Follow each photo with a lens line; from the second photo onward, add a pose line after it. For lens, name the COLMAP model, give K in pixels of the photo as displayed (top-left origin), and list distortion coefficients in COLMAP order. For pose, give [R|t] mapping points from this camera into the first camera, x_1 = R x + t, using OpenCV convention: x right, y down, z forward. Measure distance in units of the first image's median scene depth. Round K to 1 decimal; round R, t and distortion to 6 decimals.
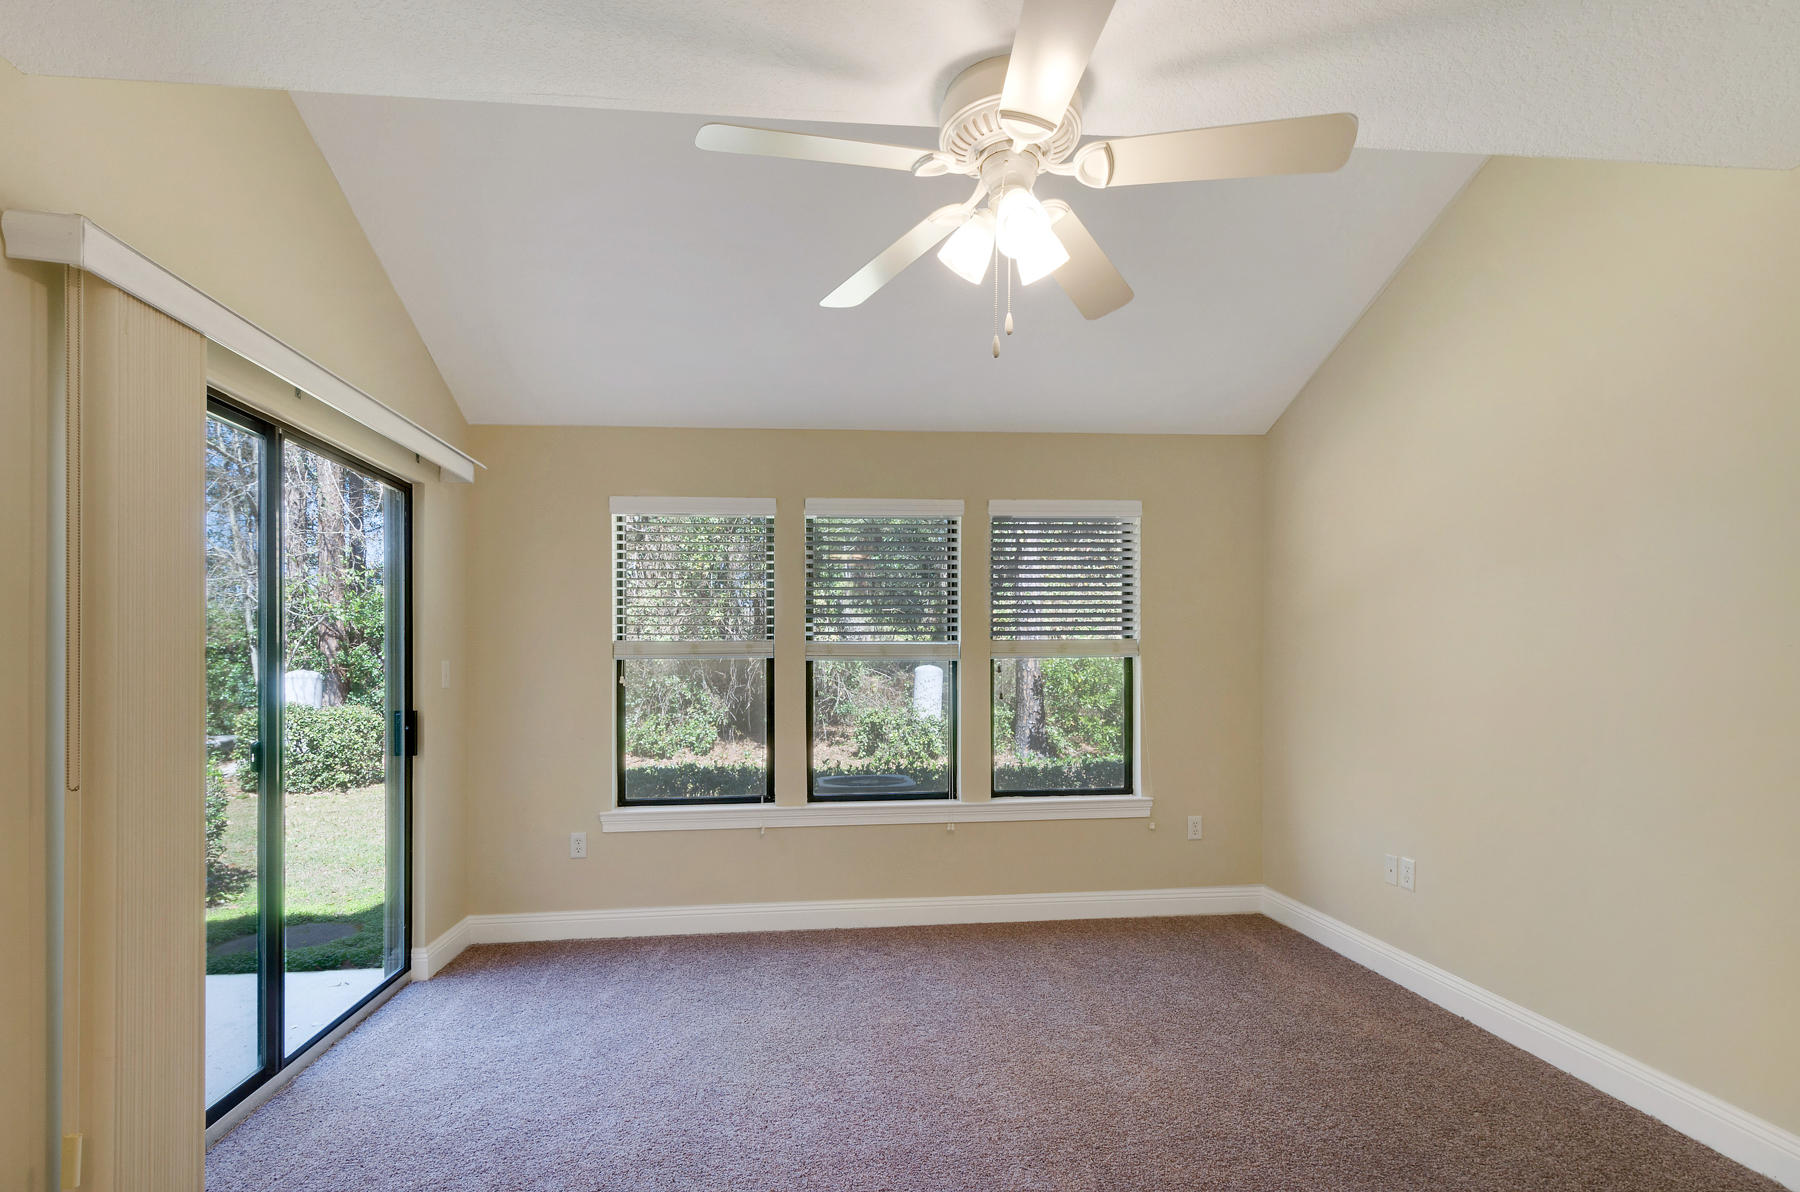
lens RADIAL K [[870.6, 0, 882.4], [0, 870.6, 645.3], [0, 0, 1]] dist [0.019216, -0.002874]
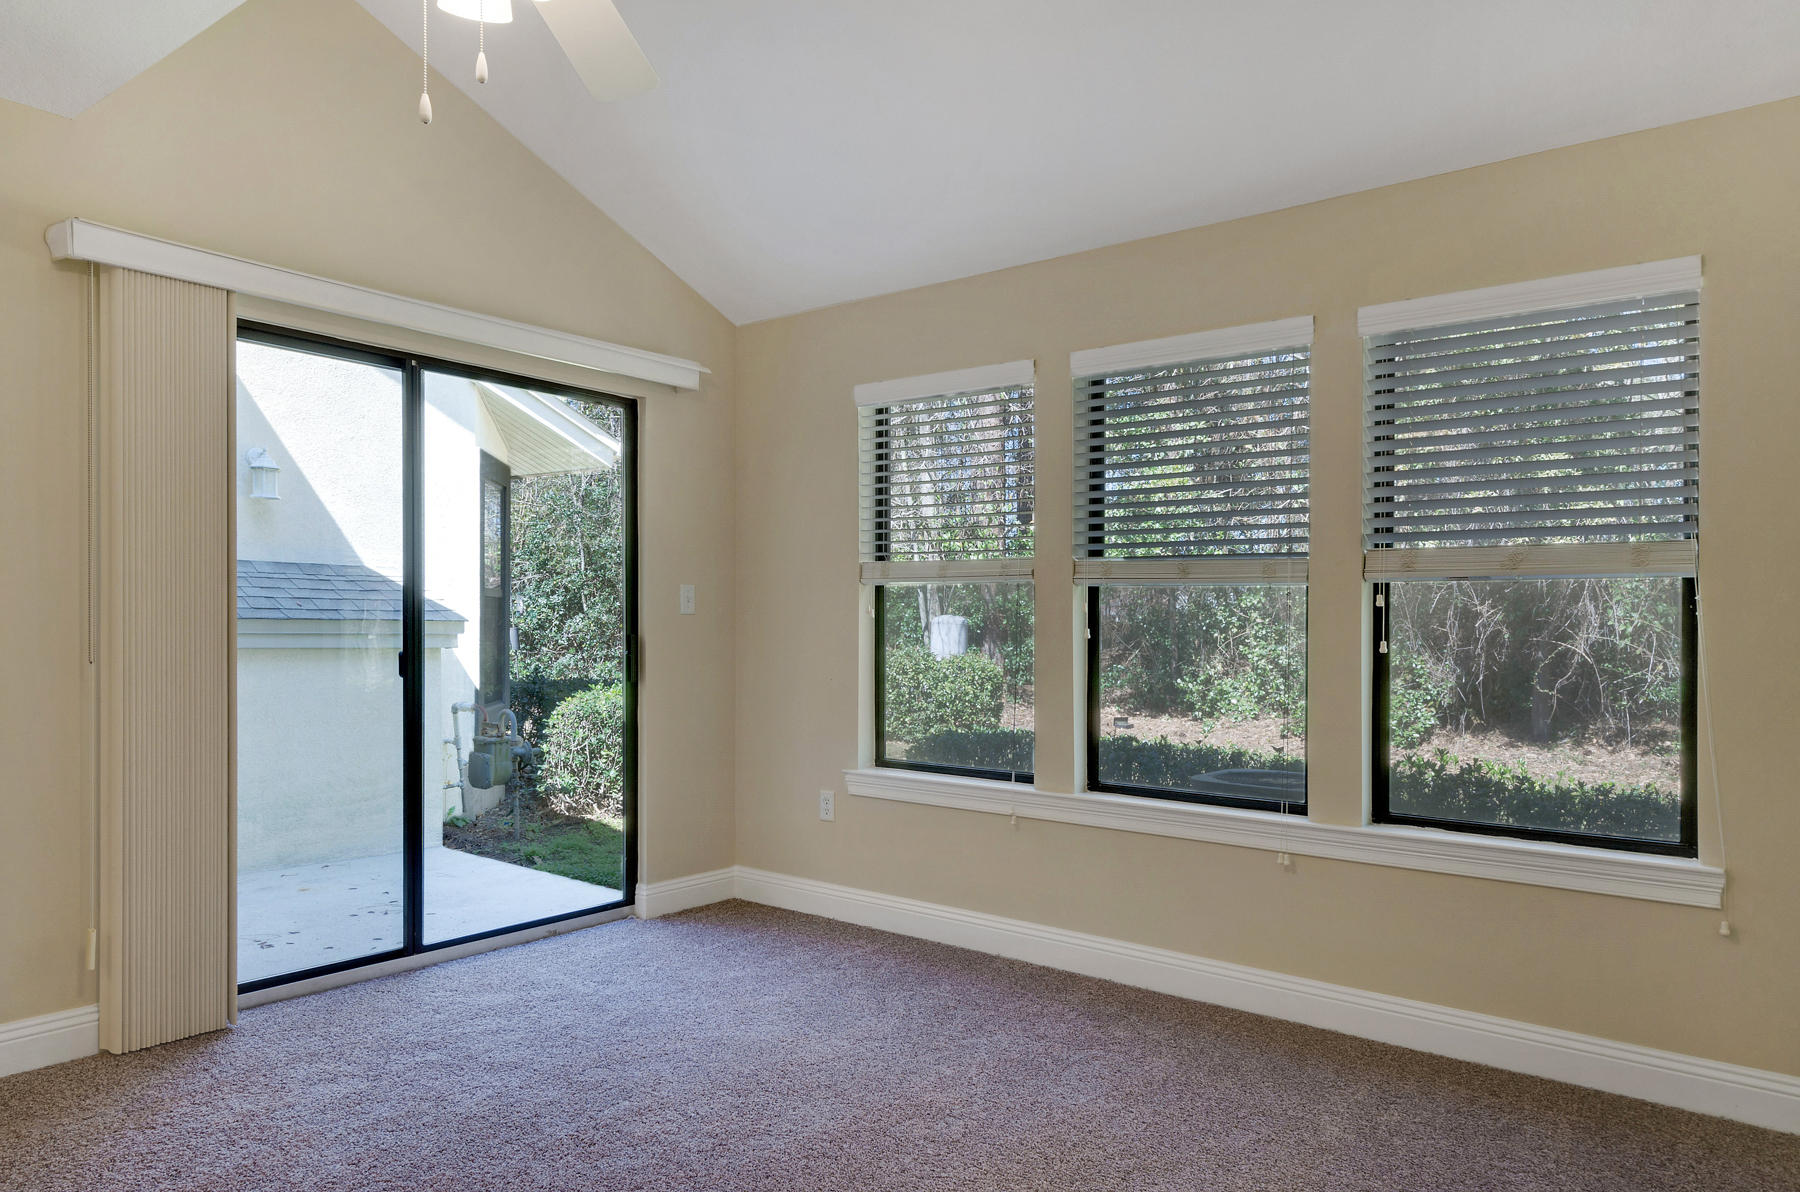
lens RADIAL K [[1160.0, 0, 902.2], [0, 1160.0, 601.0], [0, 0, 1]] dist [0.031472, 0.000769]
pose [[0.715632, 0.002519, -0.698473, 0.425563], [-0.000327, 0.999995, 0.003272, 0.025262], [0.698478, -0.002113, 0.715629, 0.222787]]
